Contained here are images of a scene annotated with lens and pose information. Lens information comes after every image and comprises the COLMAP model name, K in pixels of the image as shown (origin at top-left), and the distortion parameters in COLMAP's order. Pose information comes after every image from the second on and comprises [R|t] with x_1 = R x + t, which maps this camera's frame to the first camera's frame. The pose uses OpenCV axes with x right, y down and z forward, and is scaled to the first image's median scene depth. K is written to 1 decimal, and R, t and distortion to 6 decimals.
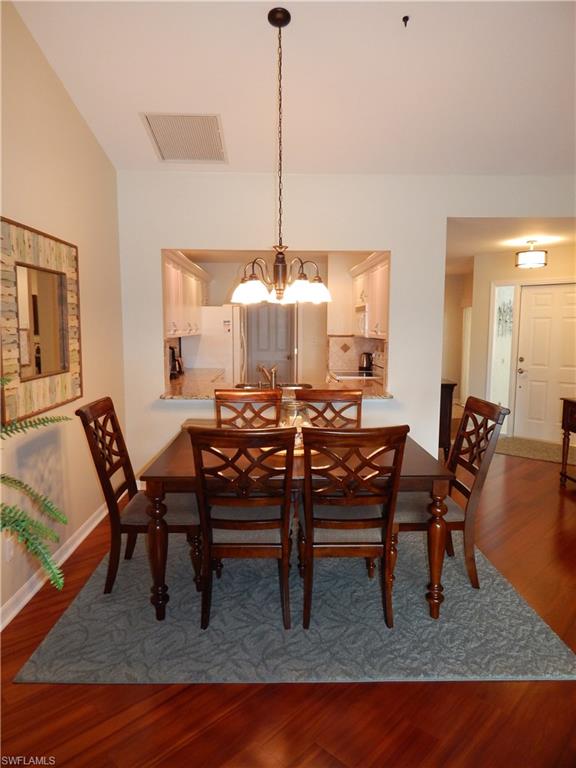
lens RADIAL K [[516.4, 0, 288.0], [0, 516.4, 384.0], [0, 0, 1]] dist [-0.006881, 0.001424]
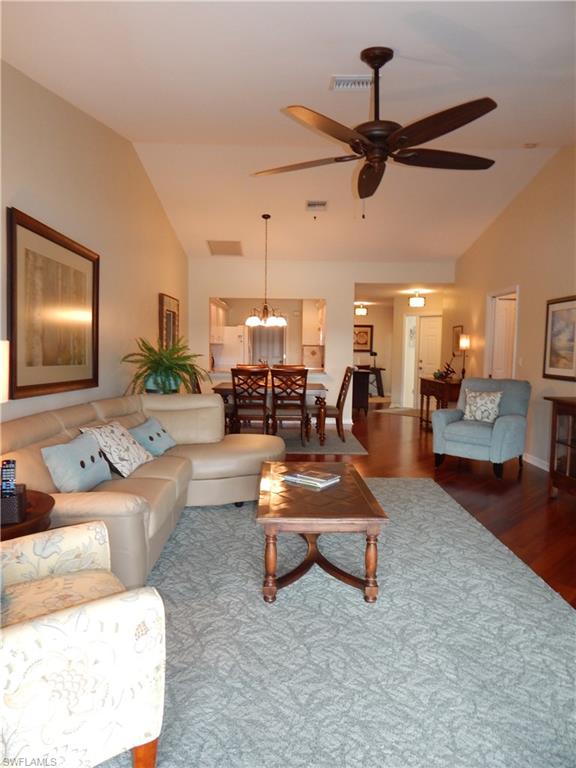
lens RADIAL K [[495.2, 0, 290.2], [0, 495.2, 384.9], [0, 0, 1]] dist [-0.037259, -0.002018]
pose [[0.999934, 0.011022, -0.003299, 0.096355], [-0.011125, 0.999385, -0.033241, 0.174451], [0.002931, 0.033276, 0.999442, -1.152427]]
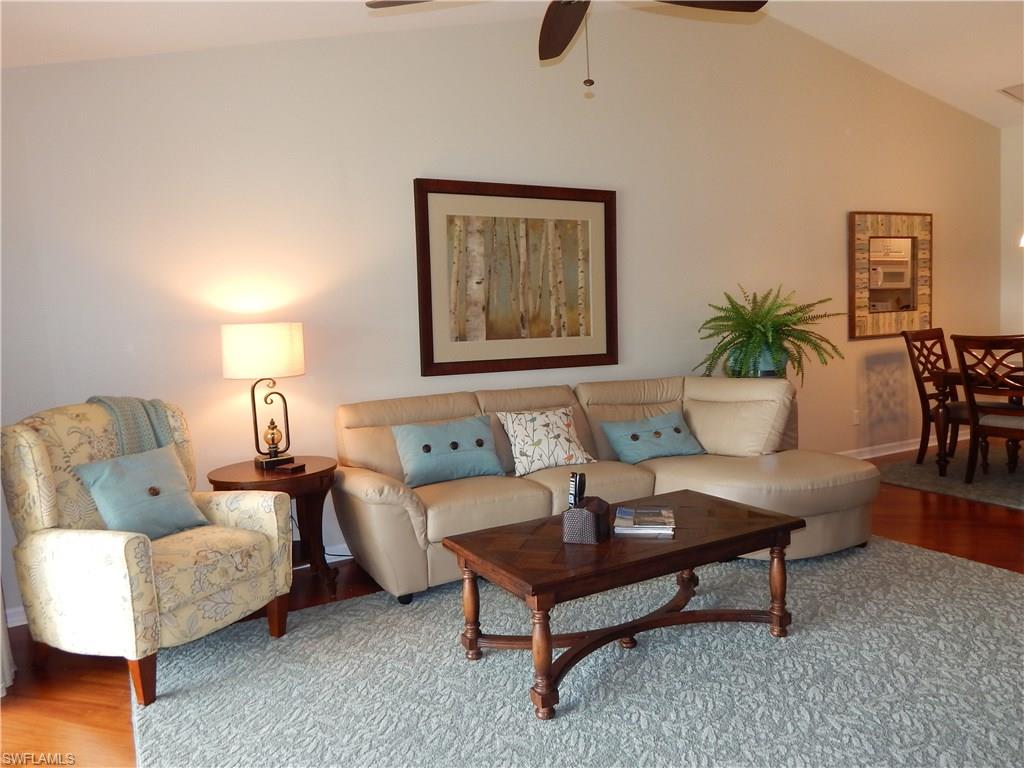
lens RADIAL K [[744.7, 0, 512.0], [0, 744.7, 384.0], [0, 0, 1]] dist [-0.011117, -0.003959]
pose [[0.459130, 0.061616, -0.886230, 0.772142], [-0.050966, 0.997776, 0.042967, 0.131651], [0.886906, 0.025440, 0.461249, -0.774466]]
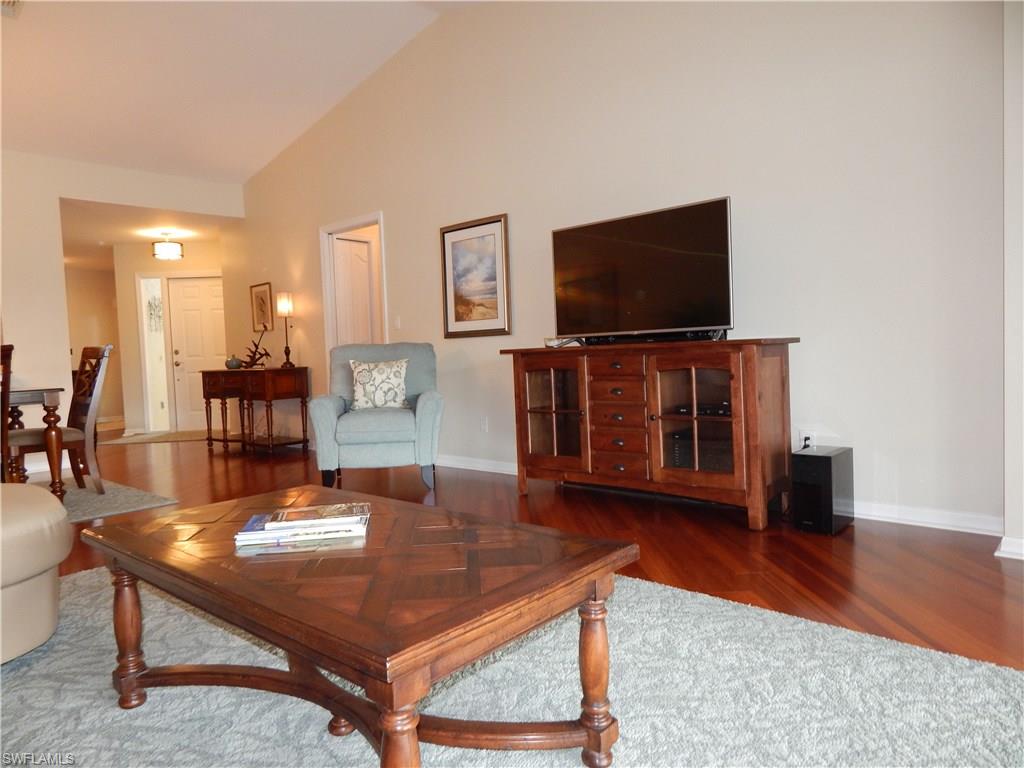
lens RADIAL K [[661.6, 0, 512.0], [0, 661.6, 384.0], [0, 0, 1]] dist [0.000878, 0.000035]
pose [[0.680062, -0.066338, 0.730147, -0.089400], [0.118384, 0.992765, -0.020065, 0.240037], [-0.723533, 0.100083, 0.682995, -0.691694]]
